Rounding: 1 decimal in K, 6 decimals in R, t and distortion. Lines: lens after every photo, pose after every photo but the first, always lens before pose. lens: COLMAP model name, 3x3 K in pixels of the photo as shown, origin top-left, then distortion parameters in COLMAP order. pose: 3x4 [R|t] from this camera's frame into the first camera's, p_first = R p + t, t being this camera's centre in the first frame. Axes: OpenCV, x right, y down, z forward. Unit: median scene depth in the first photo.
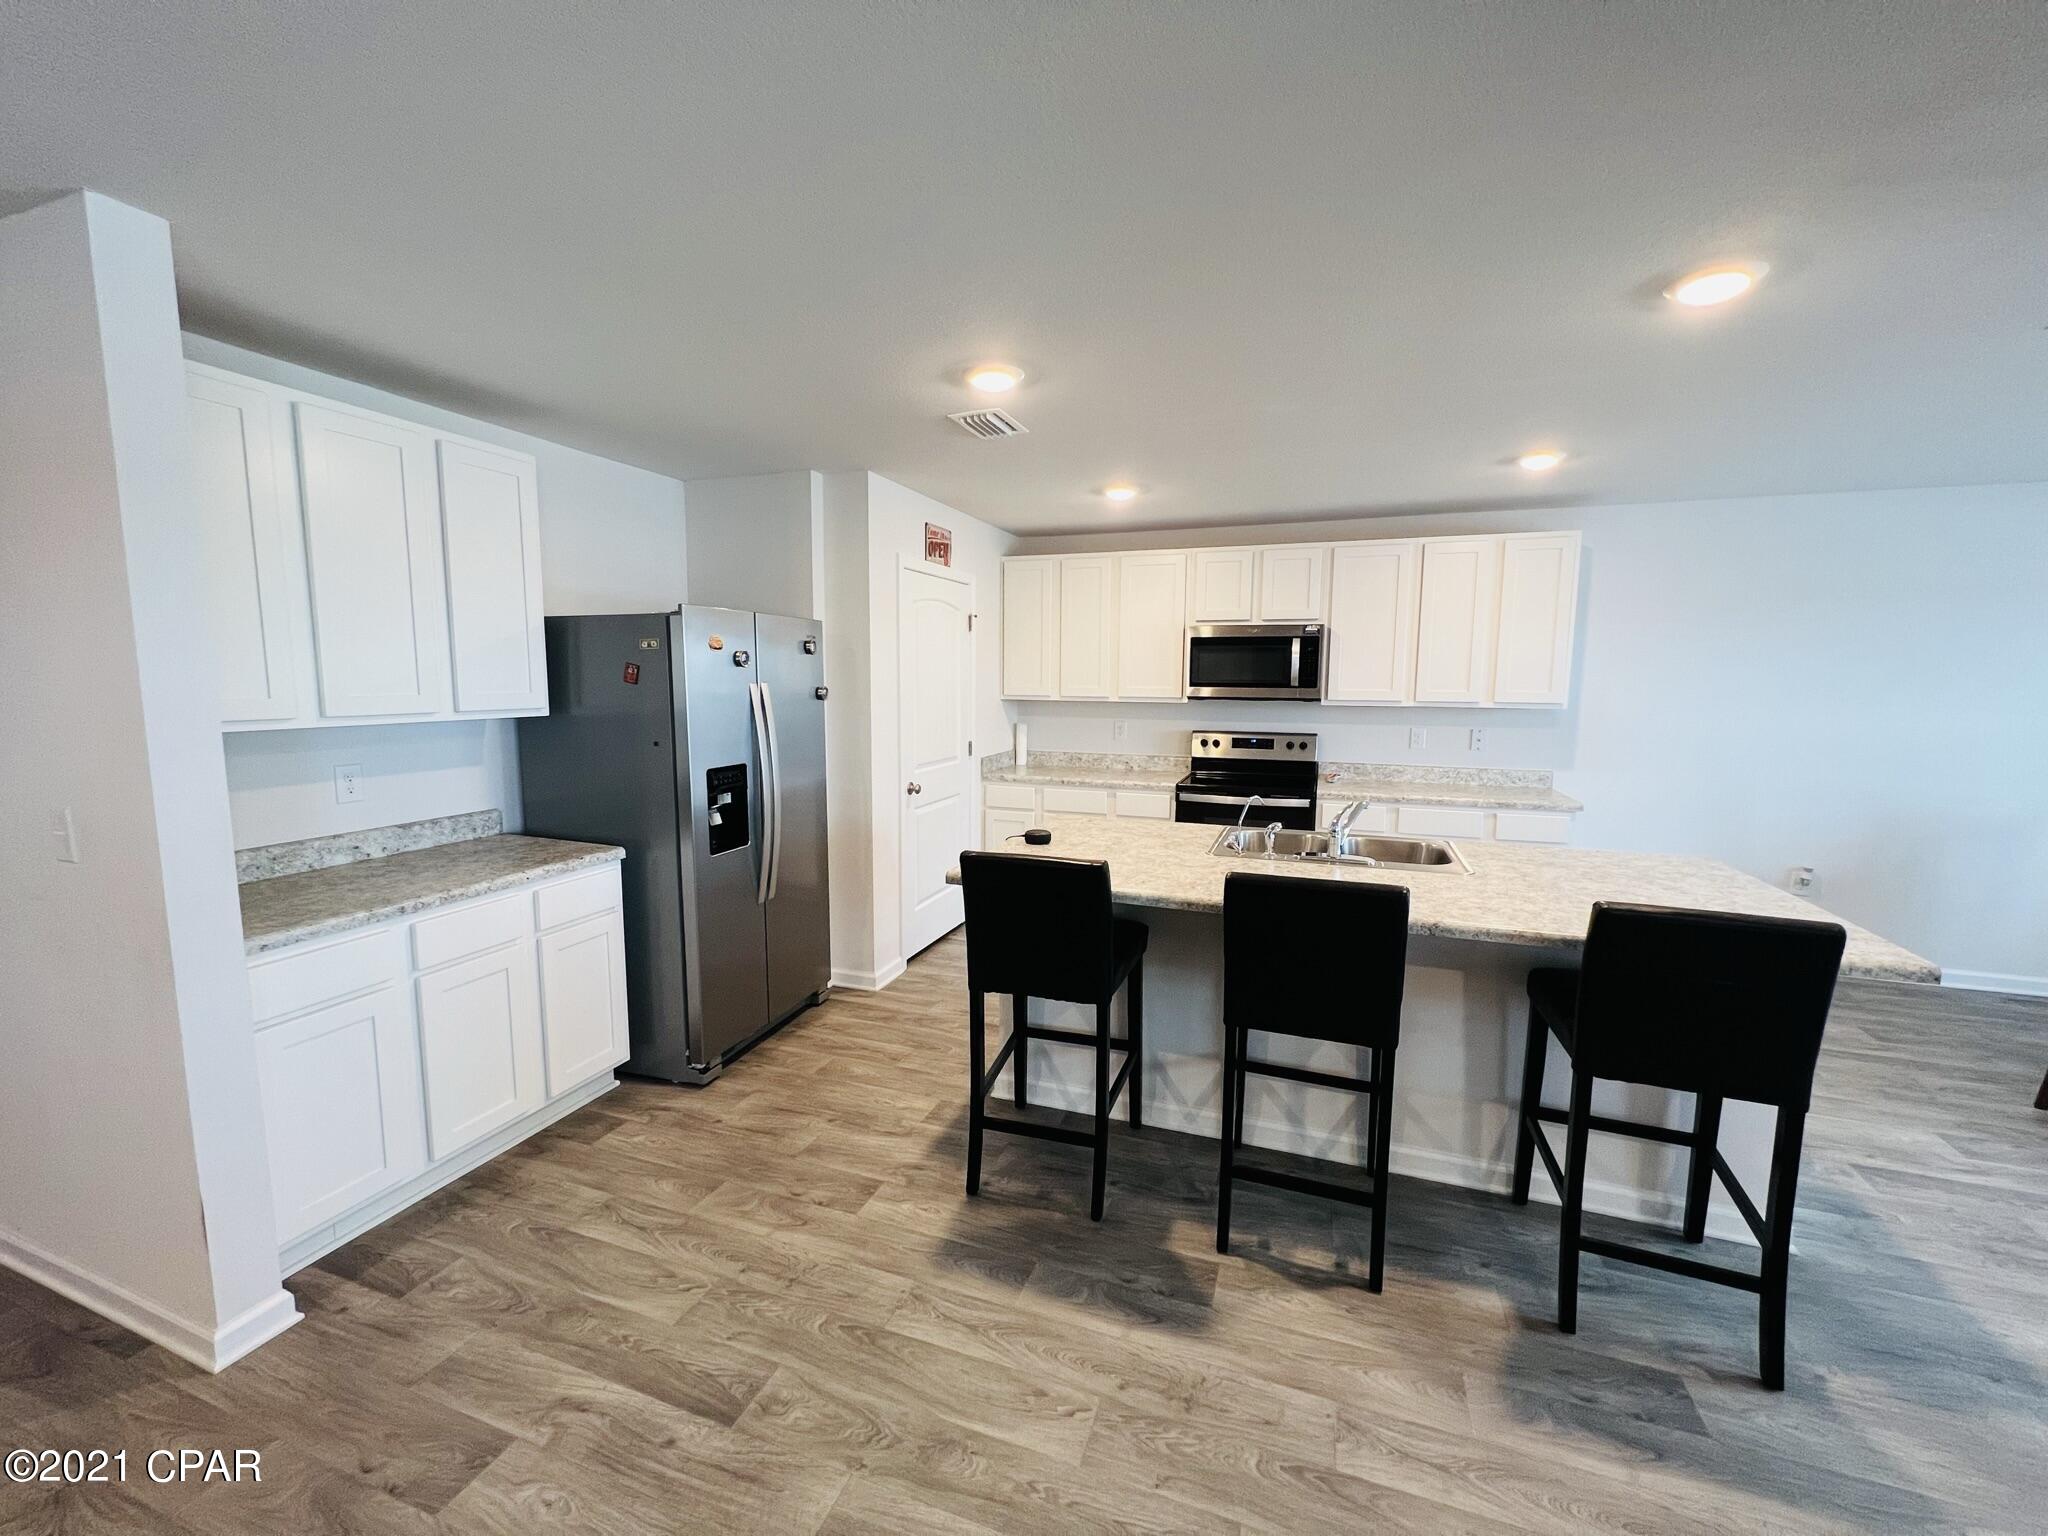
lens RADIAL K [[815.6, 0, 1013.6], [0, 815.6, 771.2], [0, 0, 1]] dist [-0.001348, 0.000581]
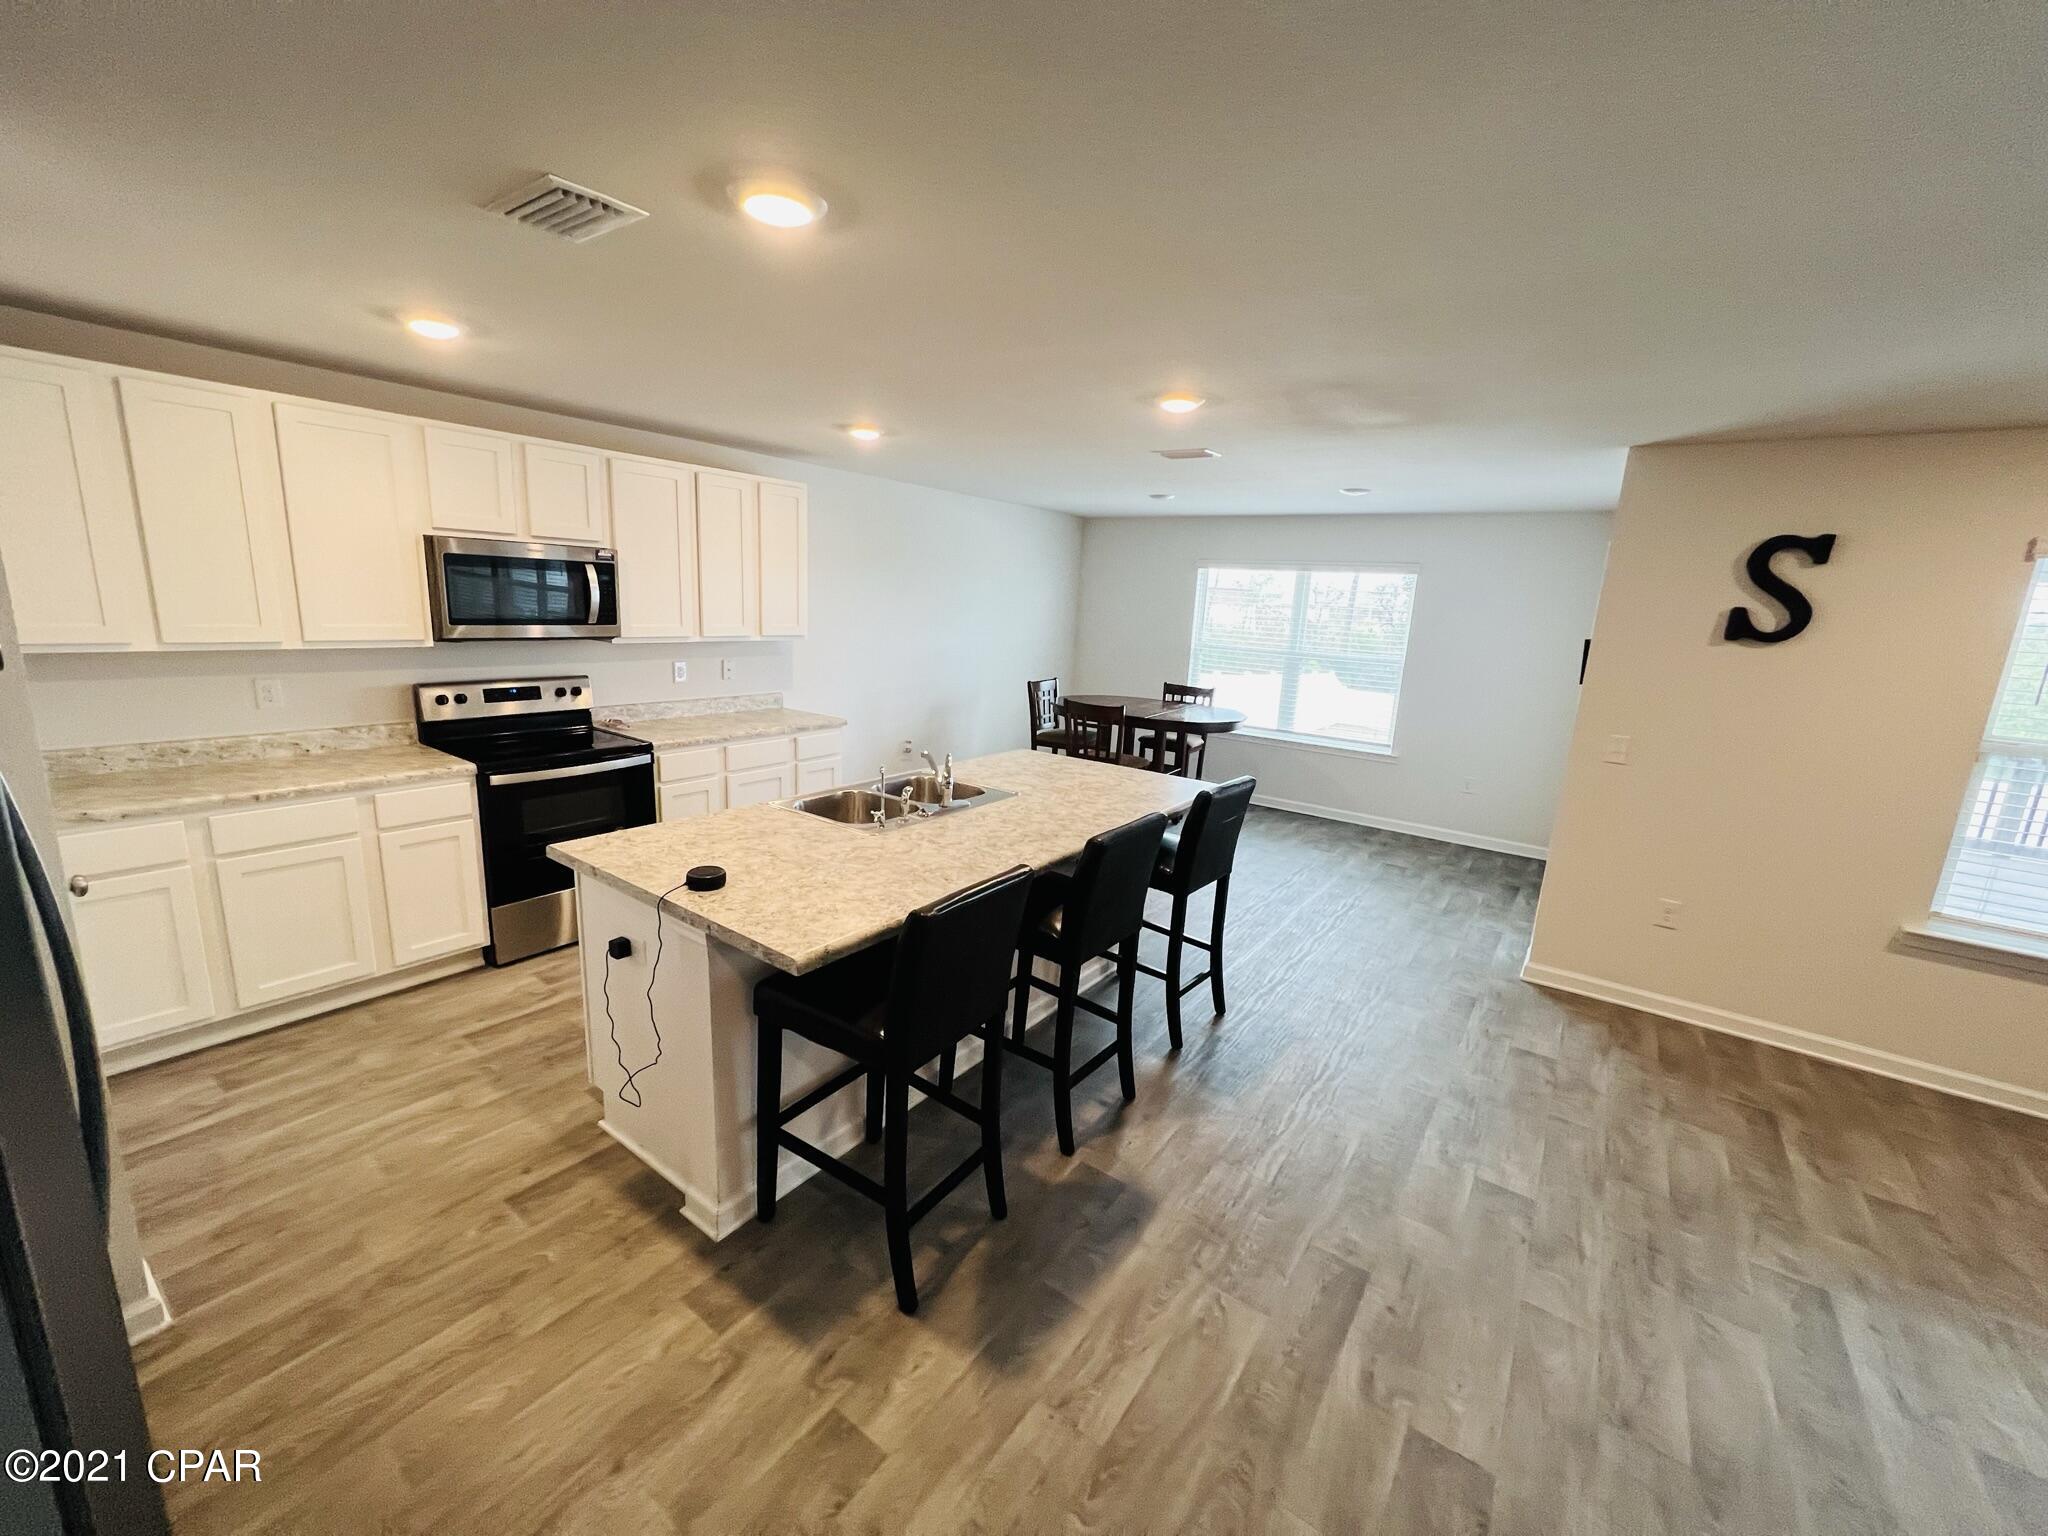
lens RADIAL K [[815.6, 0, 1039.9], [0, 815.6, 779.5], [0, 0, 1]] dist [-0.001348, 0.000581]
pose [[0.262020, -0.203004, 0.943470, -0.463608], [0.065722, 0.979109, 0.192420, -0.101905], [-0.962822, 0.011589, 0.269888, 0.445360]]
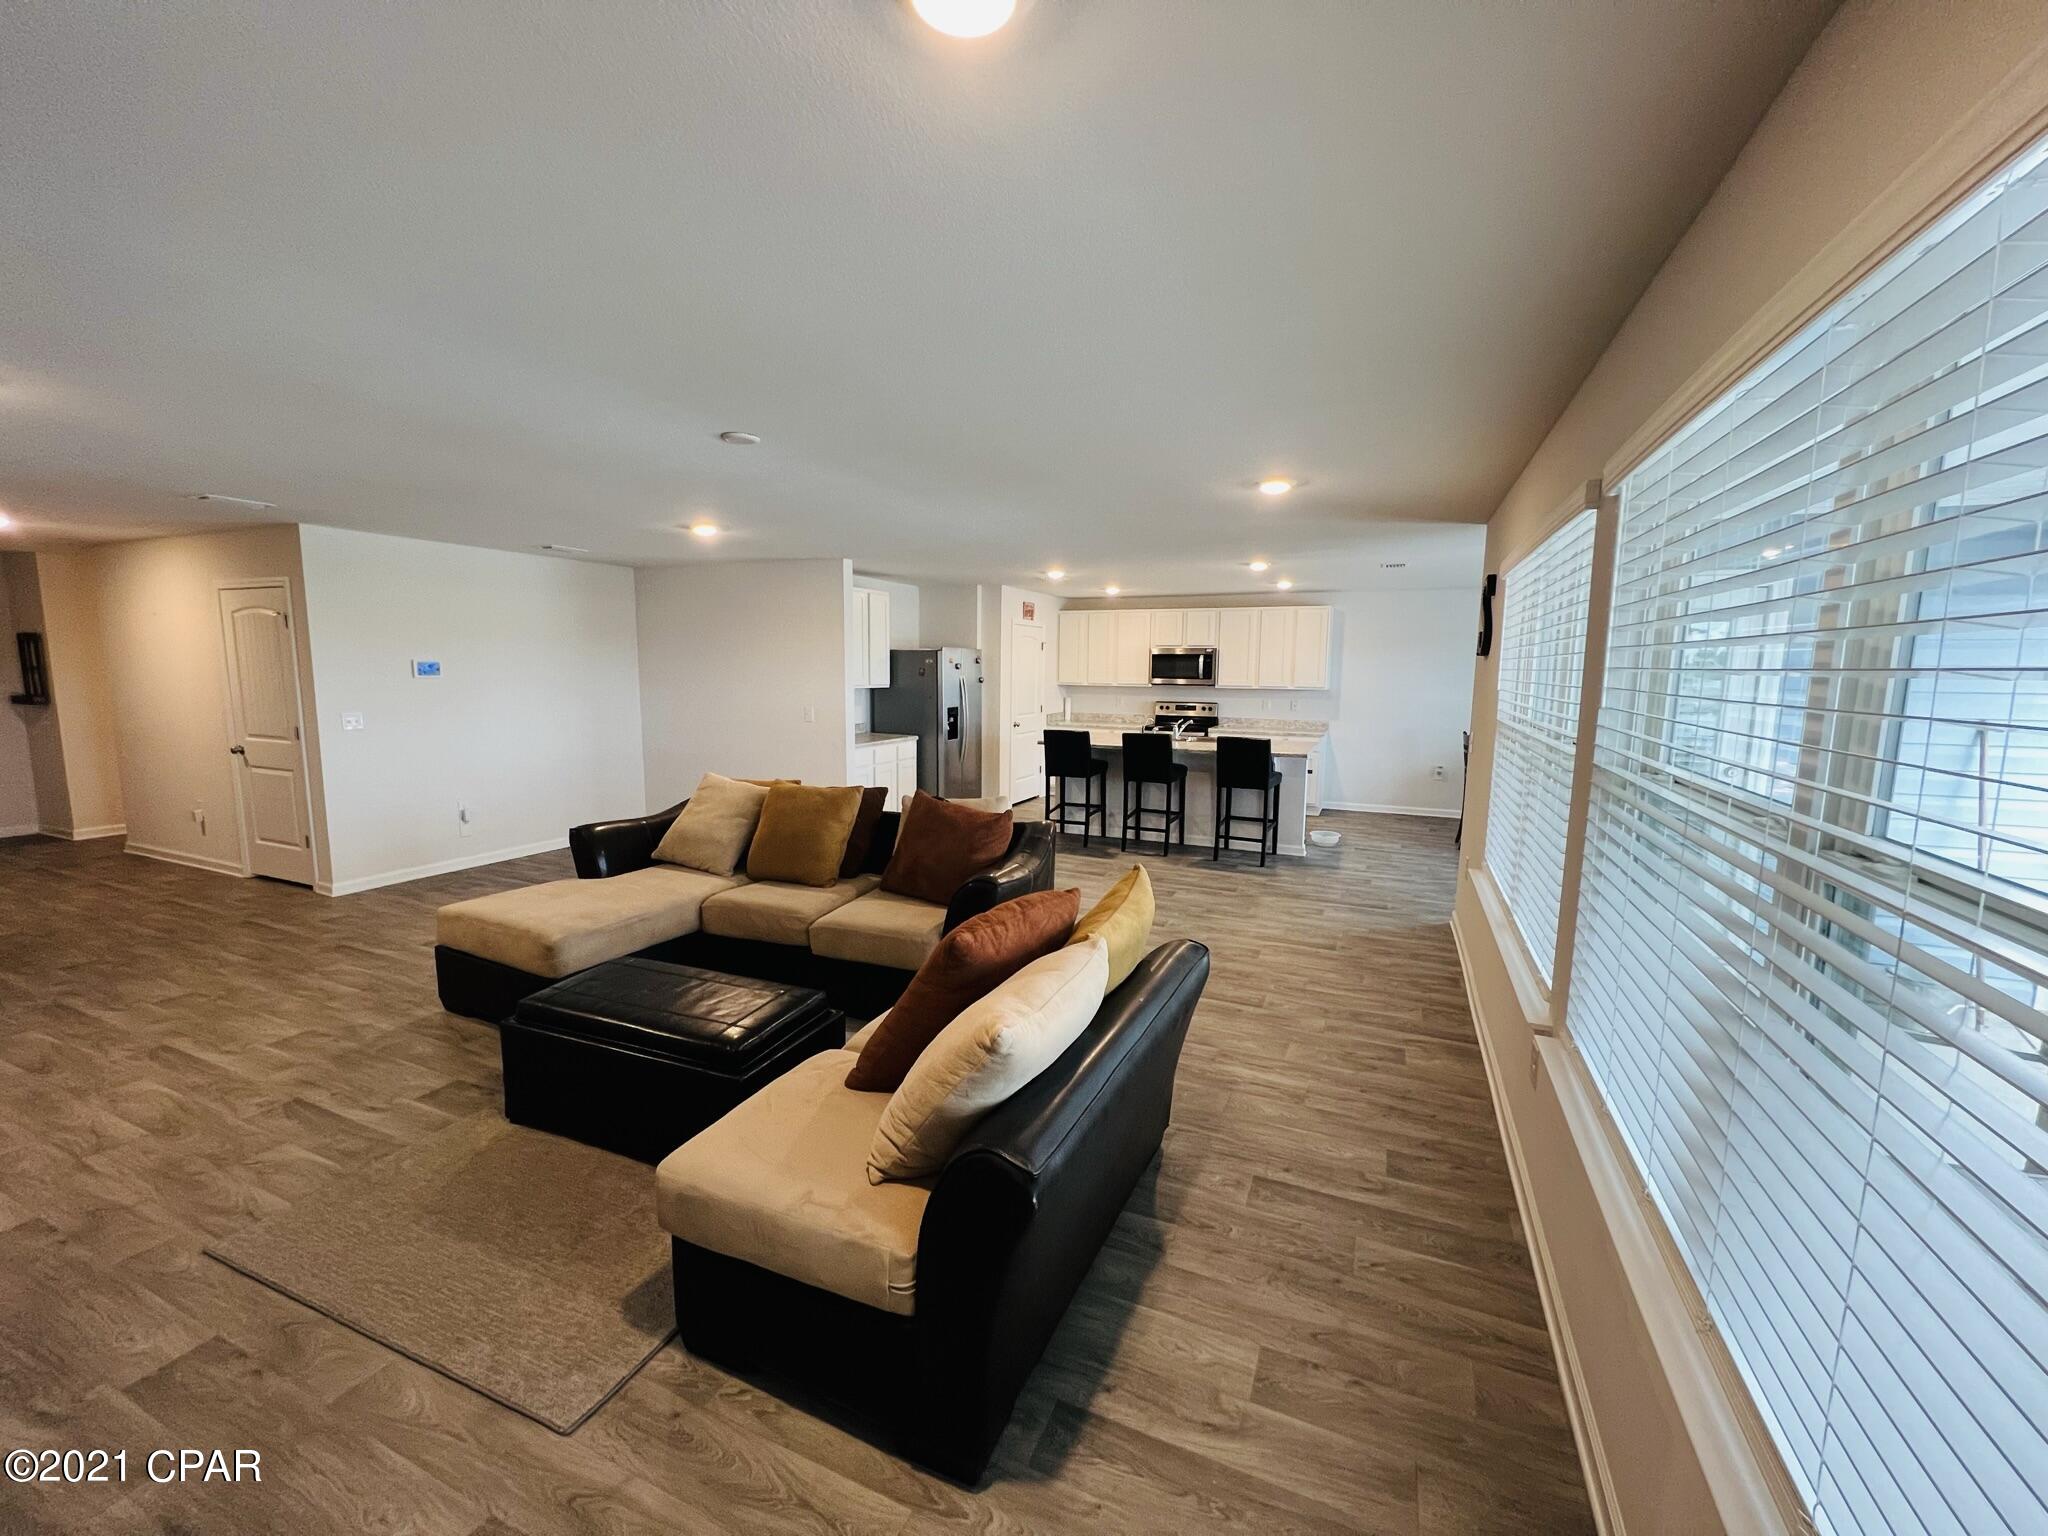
lens RADIAL K [[815.6, 0, 1027.5], [0, 815.6, 778.2], [0, 0, 1]] dist [-0.001348, 0.000581]
pose [[0.998658, 0.013043, -0.050126, 0.020664], [-0.012110, 0.999749, 0.018872, 0.147121], [0.050360, -0.018240, 0.998565, -1.398502]]
